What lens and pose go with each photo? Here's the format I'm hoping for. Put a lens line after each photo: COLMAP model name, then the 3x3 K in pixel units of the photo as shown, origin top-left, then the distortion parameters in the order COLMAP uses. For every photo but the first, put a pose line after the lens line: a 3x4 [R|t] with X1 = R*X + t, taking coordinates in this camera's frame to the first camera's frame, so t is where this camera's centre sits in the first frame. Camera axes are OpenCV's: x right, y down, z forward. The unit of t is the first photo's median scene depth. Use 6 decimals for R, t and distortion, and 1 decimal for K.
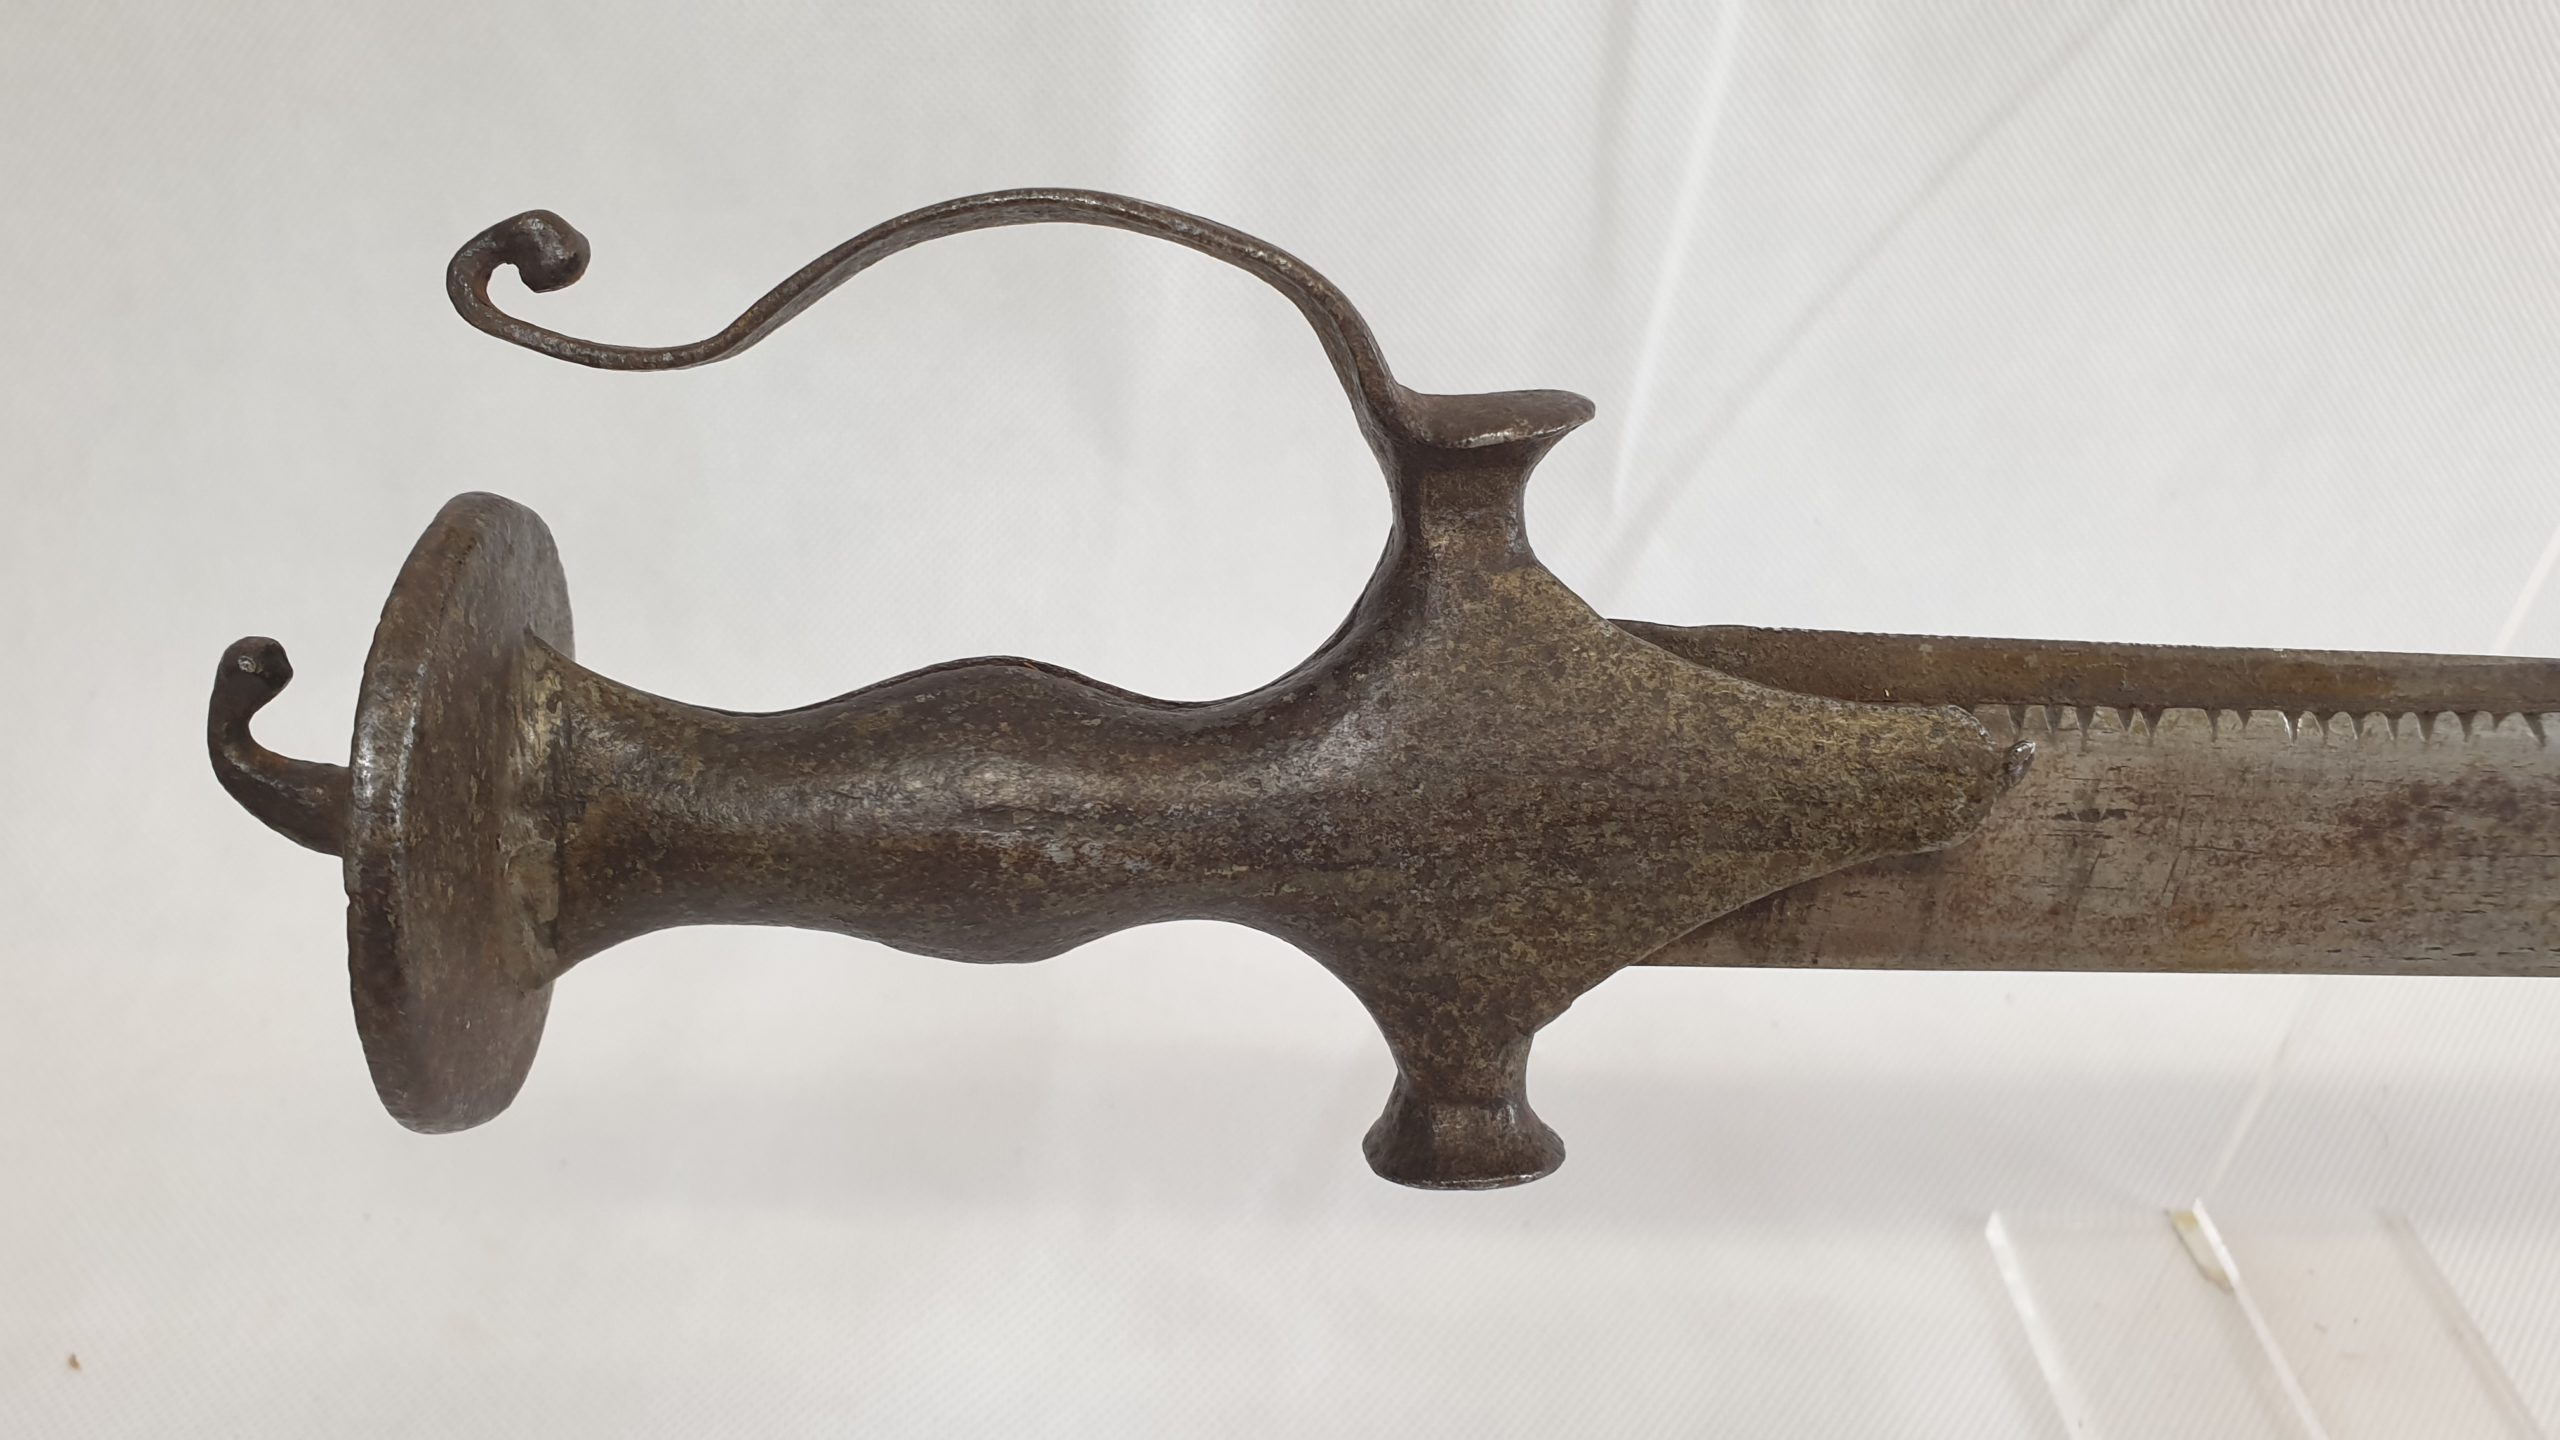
lens RADIAL K [[2026.0, 0, 1234.3], [0, 2026.0, 687.9], [0, 0, 1]] dist [0.045221, -0.069515]
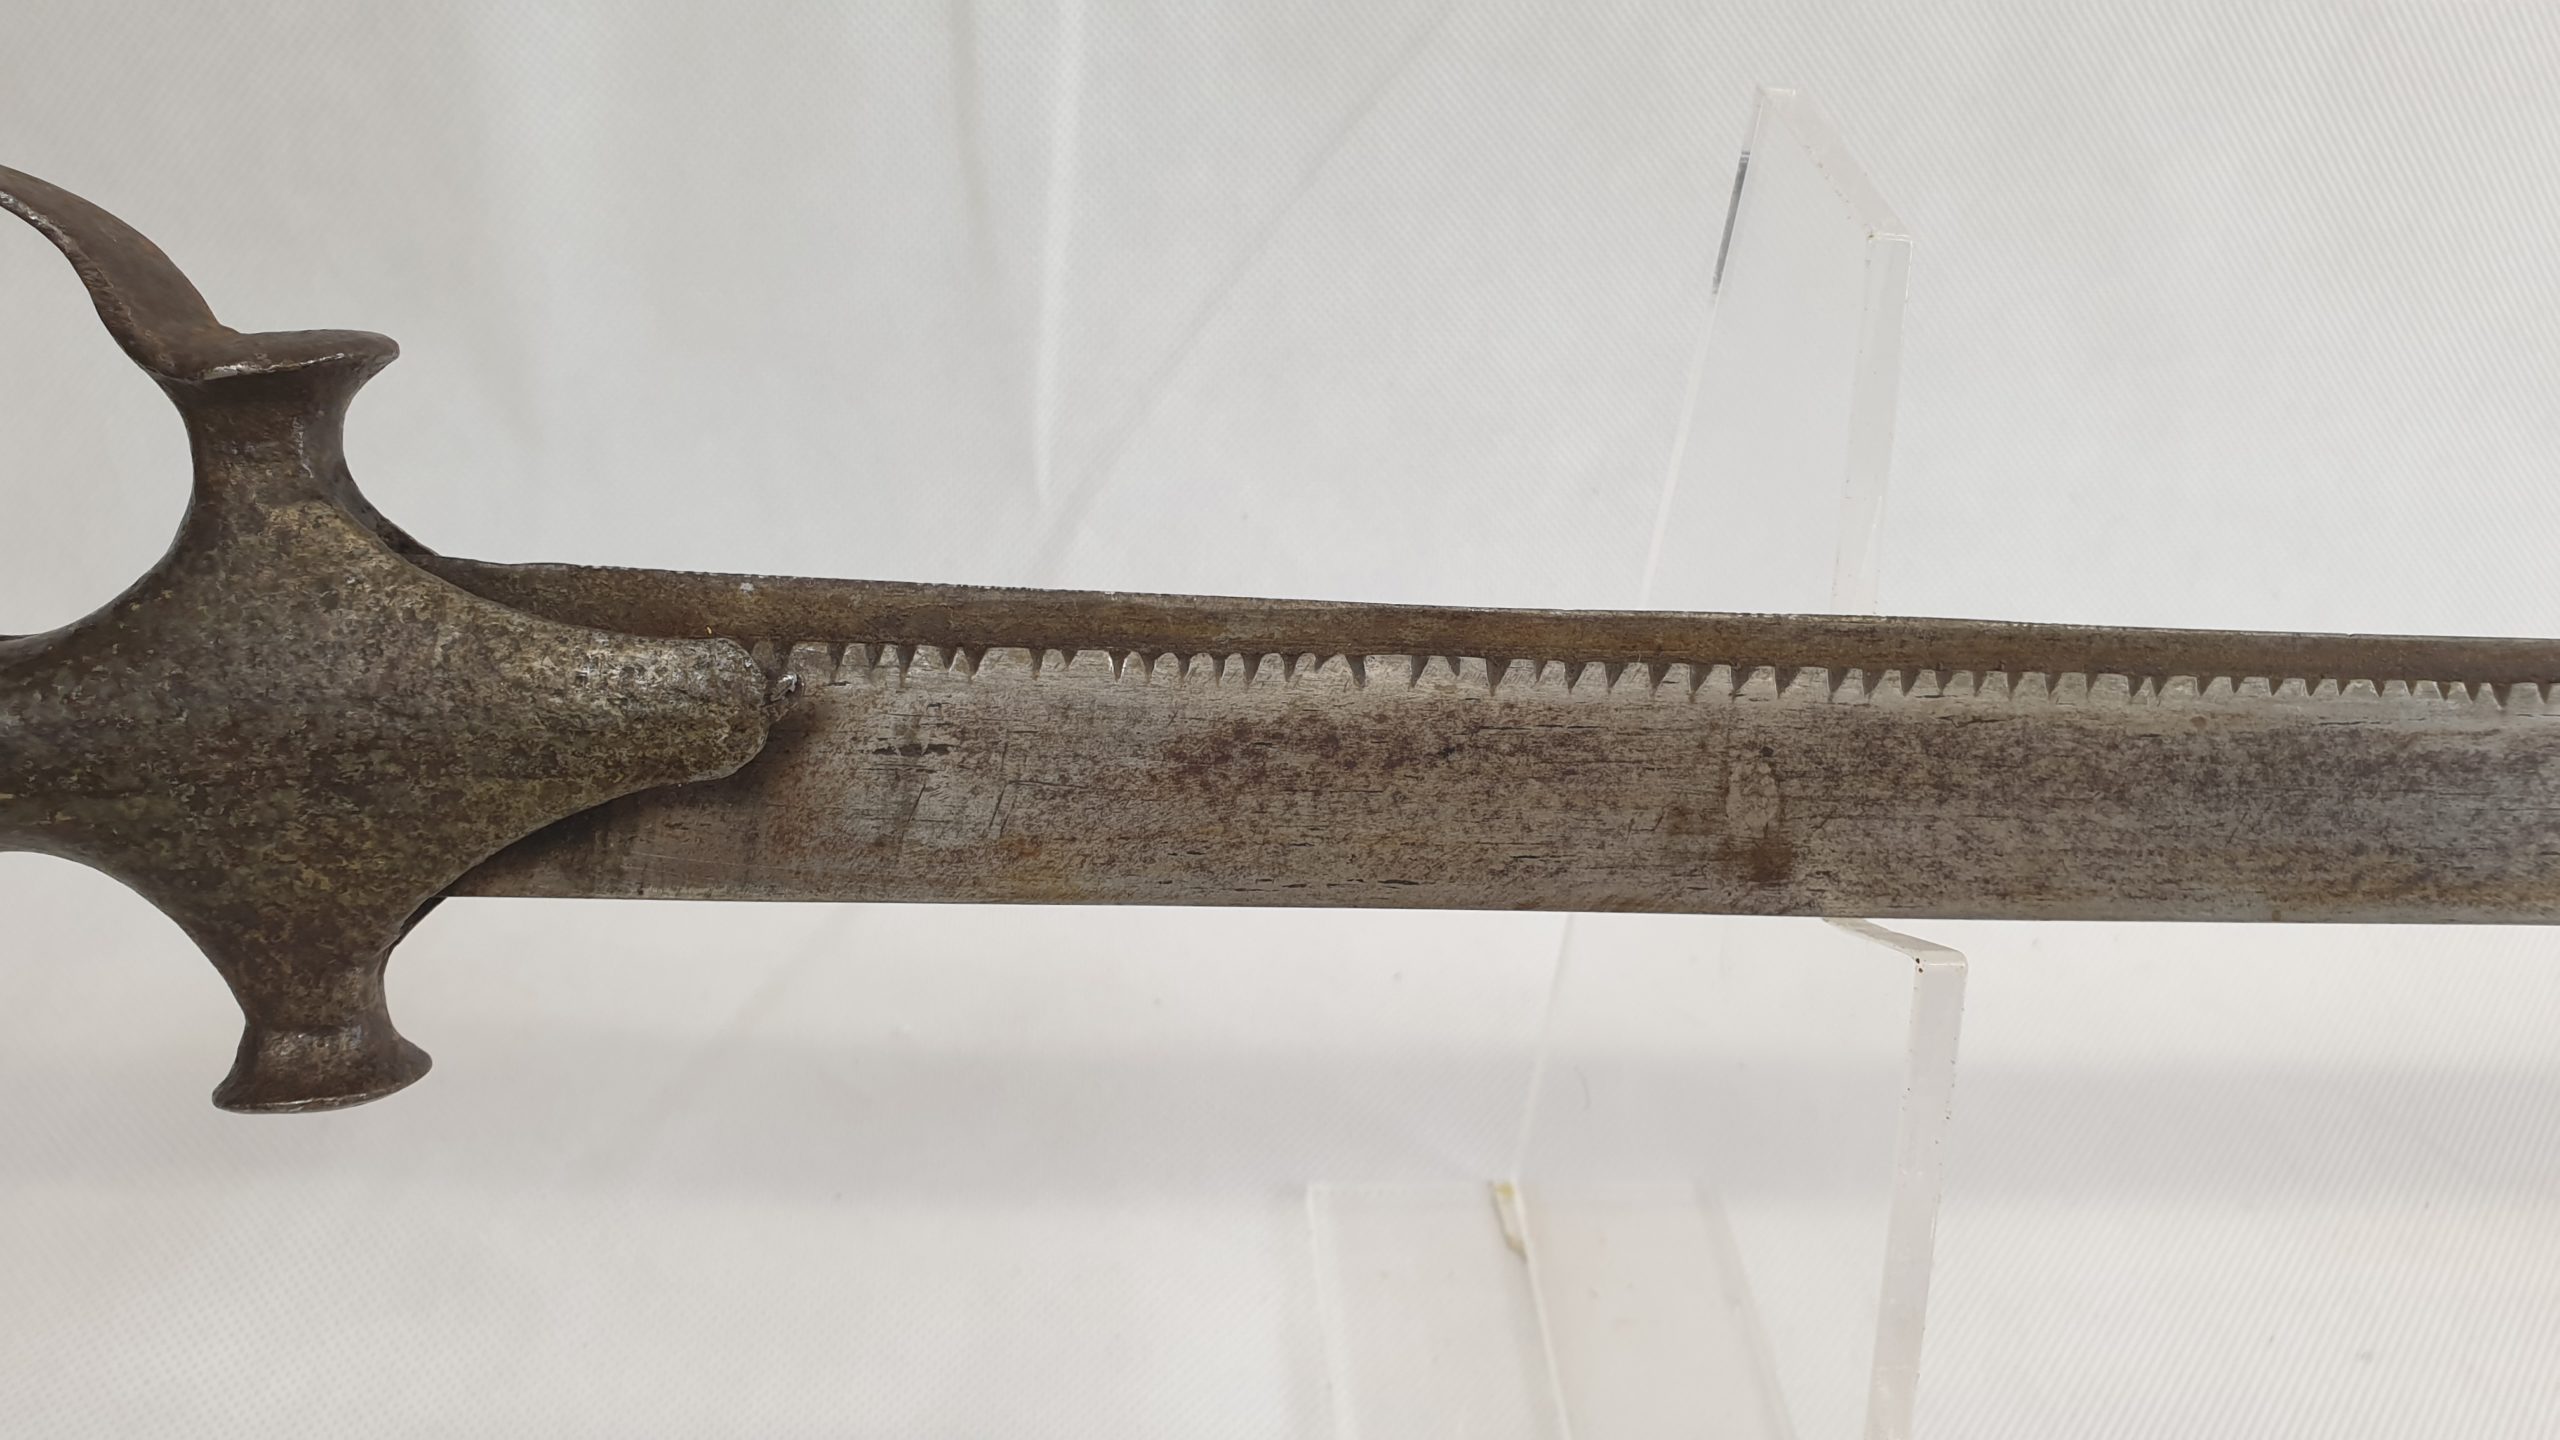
lens RADIAL K [[2026.0, 0, 1273.6], [0, 2026.0, 736.4], [0, 0, 1]] dist [0.045221, -0.069515]
pose [[0.999924, 0.002419, 0.012053, 0.593975], [-0.002459, 0.999991, 0.003314, 0.051958], [-0.012045, -0.003343, 0.999922, -0.031060]]
